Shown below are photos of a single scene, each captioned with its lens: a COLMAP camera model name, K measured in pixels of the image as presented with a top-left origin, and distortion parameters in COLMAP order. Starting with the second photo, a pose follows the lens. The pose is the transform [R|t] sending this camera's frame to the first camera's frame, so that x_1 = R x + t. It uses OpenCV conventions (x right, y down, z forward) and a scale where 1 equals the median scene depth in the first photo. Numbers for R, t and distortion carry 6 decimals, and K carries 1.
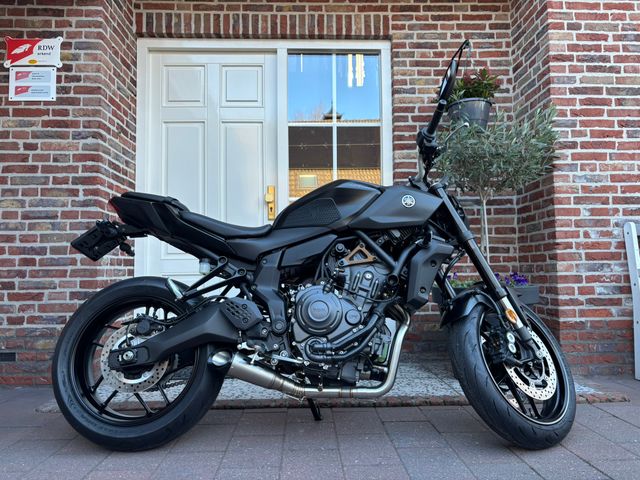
lens RADIAL K [[489.9, 0, 302.0], [0, 489.9, 239.8], [0, 0, 1]] dist [0.004920, -0.010029]
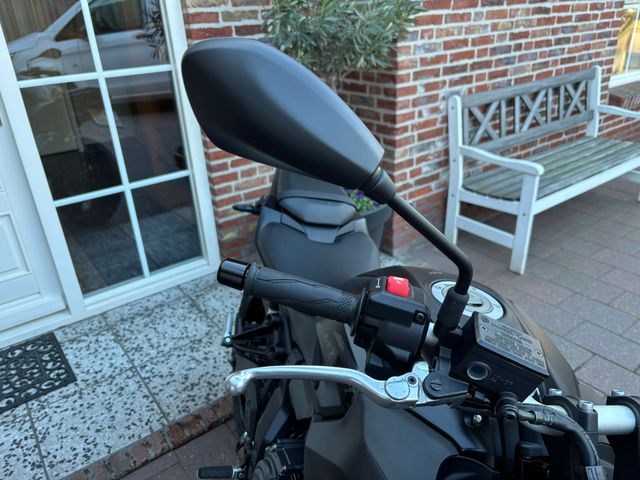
lens RADIAL K [[492.8, 0, 322.2], [0, 492.8, 238.0], [0, 0, 1]] dist [-0.002434, -0.003867]
pose [[0.811418, -0.275698, 0.515355, -0.110397], [0.003161, 0.883811, 0.467833, -0.239712], [-0.584458, -0.377979, 0.718012, 0.357635]]
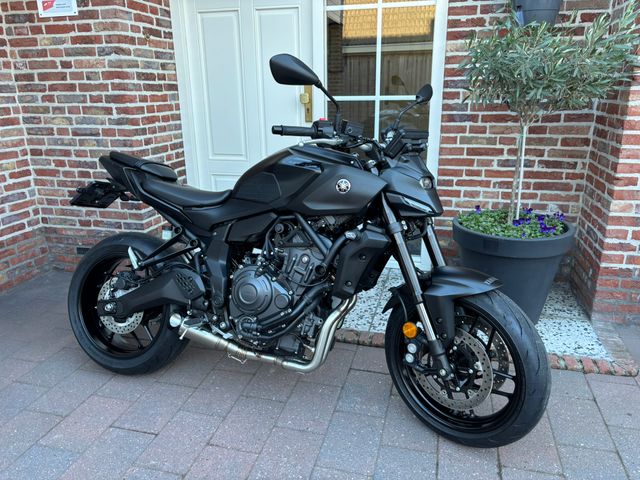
lens RADIAL K [[483.3, 0, 319.8], [0, 483.3, 244.4], [0, 0, 1]] dist [0.004772, -0.016332]
pose [[0.960480, 0.082287, -0.265909, 0.267699], [0.020007, 0.932426, 0.360808, -0.192801], [0.277630, -0.351869, 0.893930, 0.096957]]
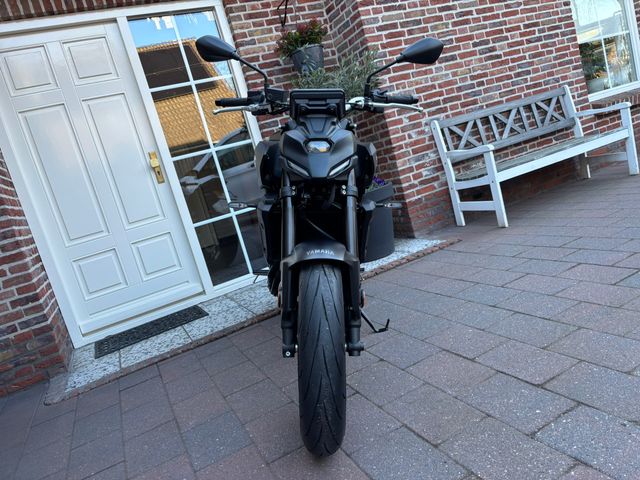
lens RADIAL K [[482.0, 0, 320.0], [0, 482.0, 240.0], [0, 0, 1]] dist [-0.001153, 0.000803]
pose [[0.886884, -0.295082, 0.355476, -0.212312], [0.234896, 0.950579, 0.203035, -0.068038], [-0.397820, -0.096569, 0.912367, -0.165273]]
